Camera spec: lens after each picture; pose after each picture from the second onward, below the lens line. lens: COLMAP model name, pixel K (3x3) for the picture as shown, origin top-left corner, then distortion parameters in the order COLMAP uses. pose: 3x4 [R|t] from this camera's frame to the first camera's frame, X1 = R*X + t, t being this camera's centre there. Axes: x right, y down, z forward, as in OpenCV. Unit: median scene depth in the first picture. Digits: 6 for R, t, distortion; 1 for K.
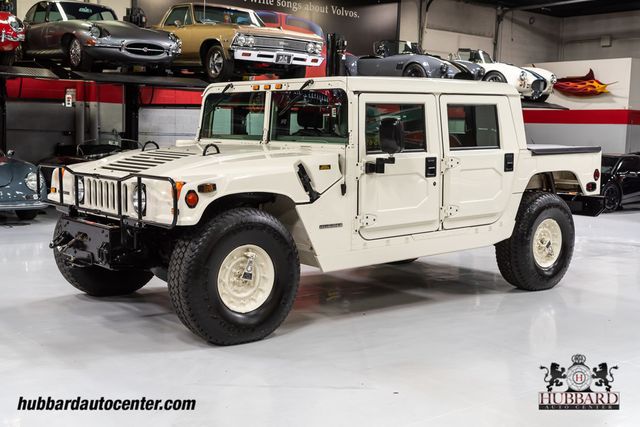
lens RADIAL K [[823.3, 0, 320.0], [0, 823.3, 213.5], [0, 0, 1]] dist [0.002693, 0.001289]
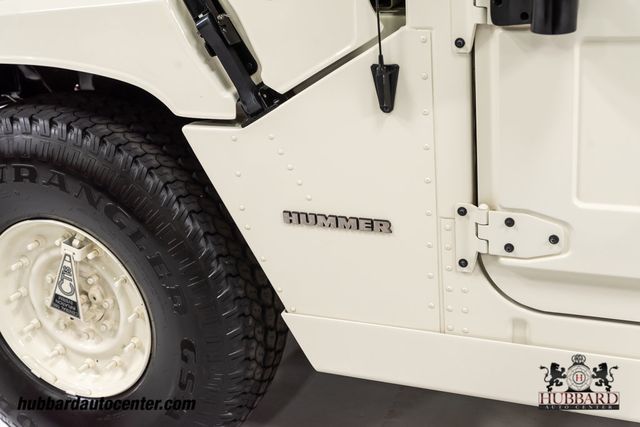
lens RADIAL K [[892.3, 0, 320.0], [0, 892.3, 213.5], [0, 0, 1]] dist [0.009058, 0.008966]
pose [[0.454215, 0.290452, -0.842215, 0.217762], [-0.026840, 0.949394, 0.312940, -0.066137], [0.890488, -0.119538, 0.439025, 0.774151]]
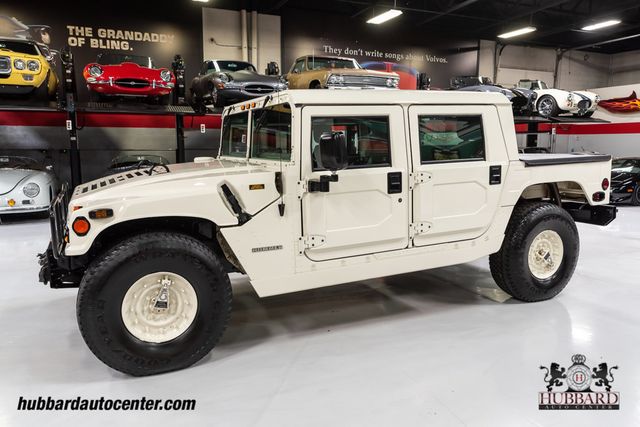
lens RADIAL K [[492.0, 0, 320.0], [0, 492.0, 213.5], [0, 0, 1]] dist [-0.003960, 0.002303]
pose [[0.965940, 0.009497, -0.258591, 0.192515], [0.000281, 0.999287, 0.037749, -0.041257], [0.258766, -0.036536, 0.965249, 0.418901]]
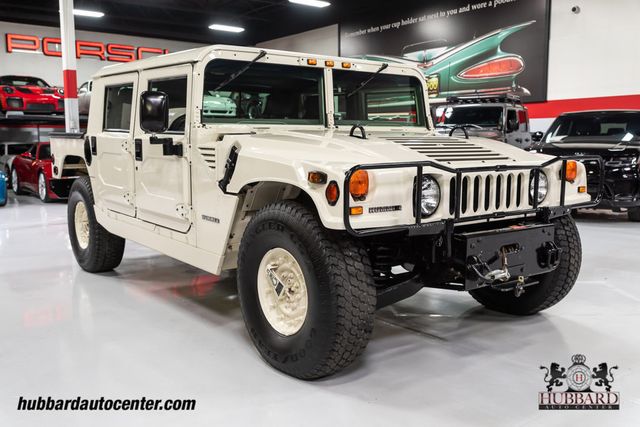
lens RADIAL K [[612.4, 0, 320.0], [0, 612.4, 213.5], [0, 0, 1]] dist [0.006761, 0.009602]
pose [[0.031756, -0.138725, 0.989822, -0.748059], [0.103706, 0.985433, 0.134783, -0.086840], [-0.994101, 0.098370, 0.045680, 1.014807]]
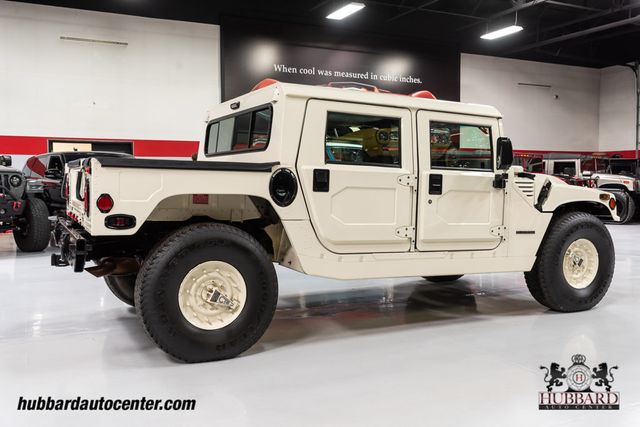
lens RADIAL K [[600.1, 0, 320.0], [0, 600.1, 213.5], [0, 0, 1]] dist [0.002138, 0.004362]
pose [[-0.972135, -0.039145, 0.231130, -0.121085], [-0.002574, 0.987683, 0.156450, -0.160664], [-0.234407, 0.151495, -0.960262, 1.936138]]
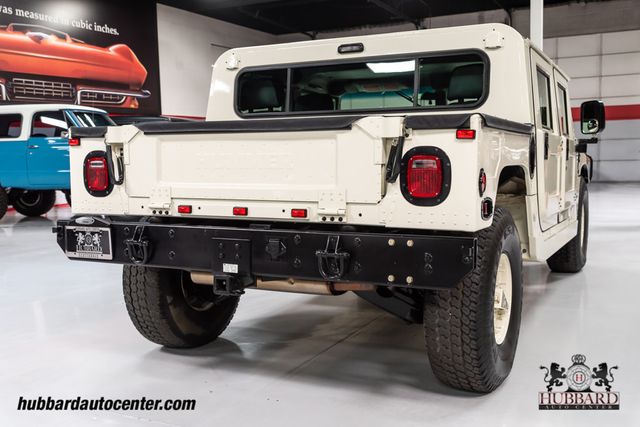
lens RADIAL K [[672.0, 0, 320.0], [0, 672.0, 213.5], [0, 0, 1]] dist [-0.004984, 0.024861]
pose [[-0.917606, 0.029313, -0.396408, 0.444090], [-0.044153, 0.983589, 0.174940, -0.133637], [0.395031, 0.178029, -0.901253, 1.794424]]
